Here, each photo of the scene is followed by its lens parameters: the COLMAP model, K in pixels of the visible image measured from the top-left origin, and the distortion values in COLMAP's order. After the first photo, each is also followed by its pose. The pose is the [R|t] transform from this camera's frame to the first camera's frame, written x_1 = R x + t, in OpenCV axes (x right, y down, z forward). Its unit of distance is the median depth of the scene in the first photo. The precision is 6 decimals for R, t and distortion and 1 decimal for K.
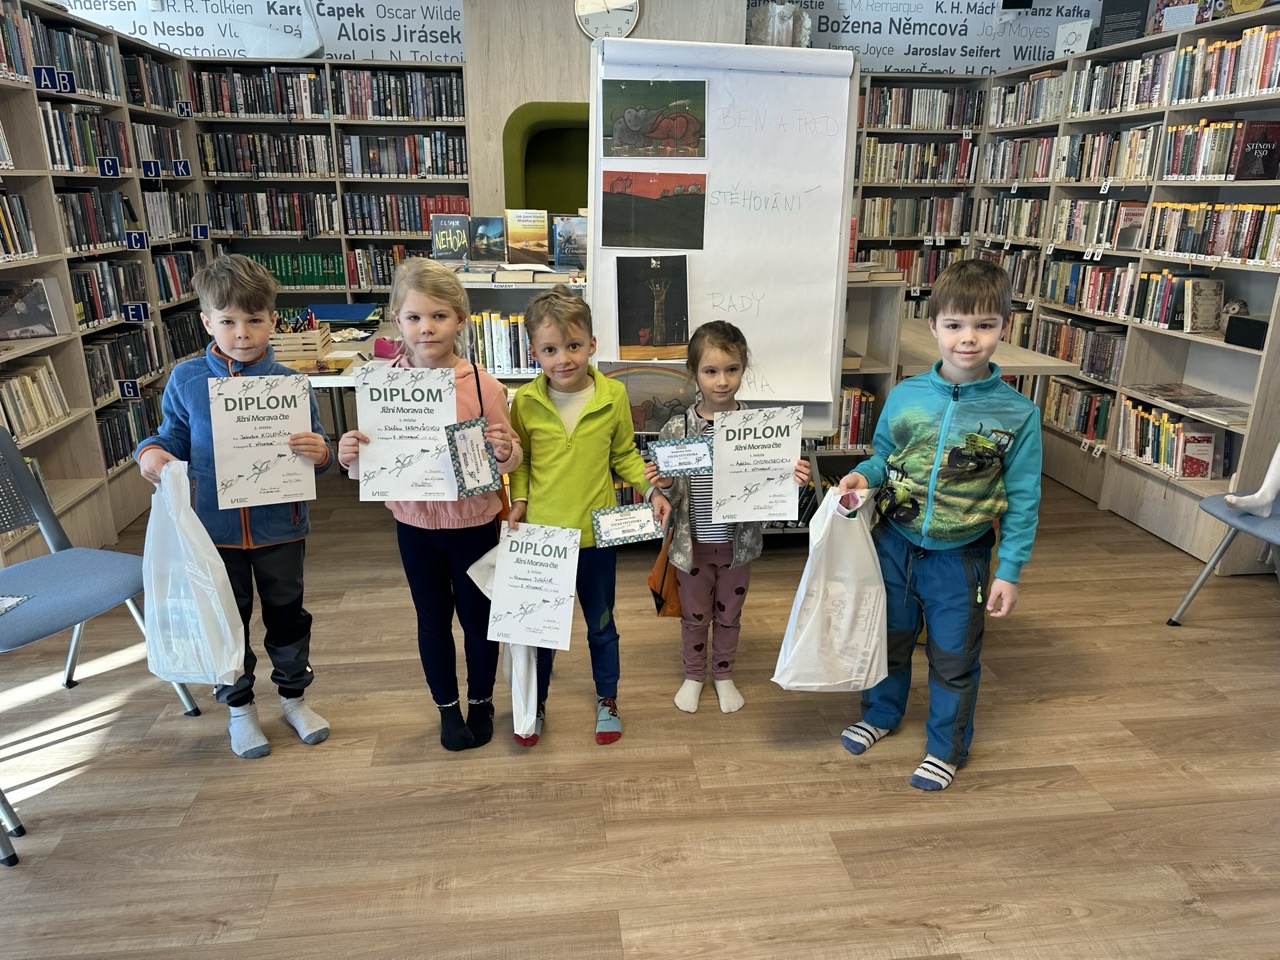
lens RADIAL K [[895.7, 0, 644.6], [0, 895.7, 482.3], [0, 0, 1]] dist [0.022210, -0.028711]
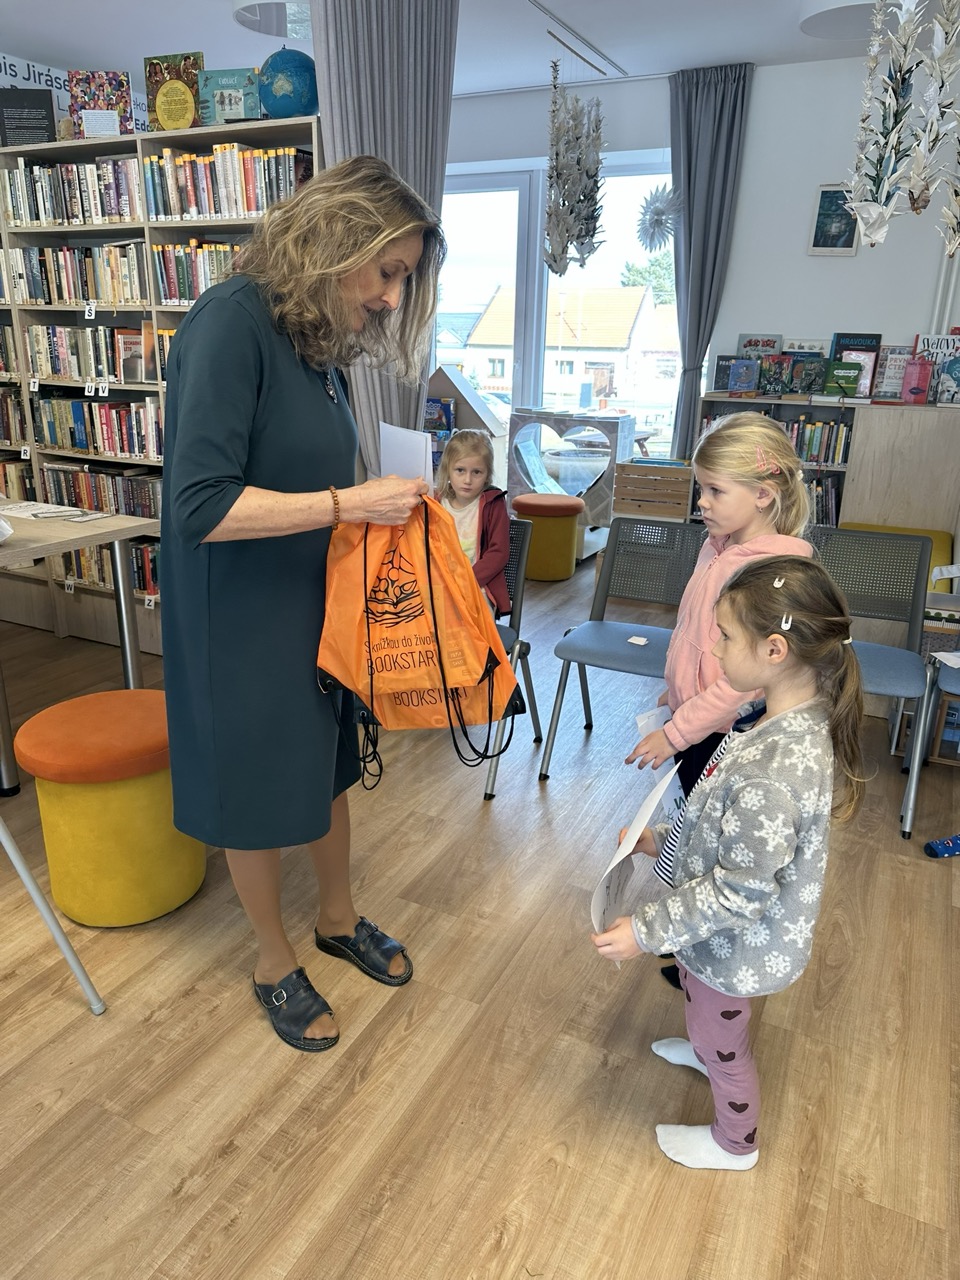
lens RADIAL K [[895.7, 0, 473.3], [0, 895.7, 635.1], [0, 0, 1]] dist [0.022210, -0.028711]
pose [[0.551763, -0.262591, 0.791583, -0.050453], [0.242709, 0.958616, 0.148823, -0.064385], [-0.797904, 0.110009, 0.592661, 0.212262]]
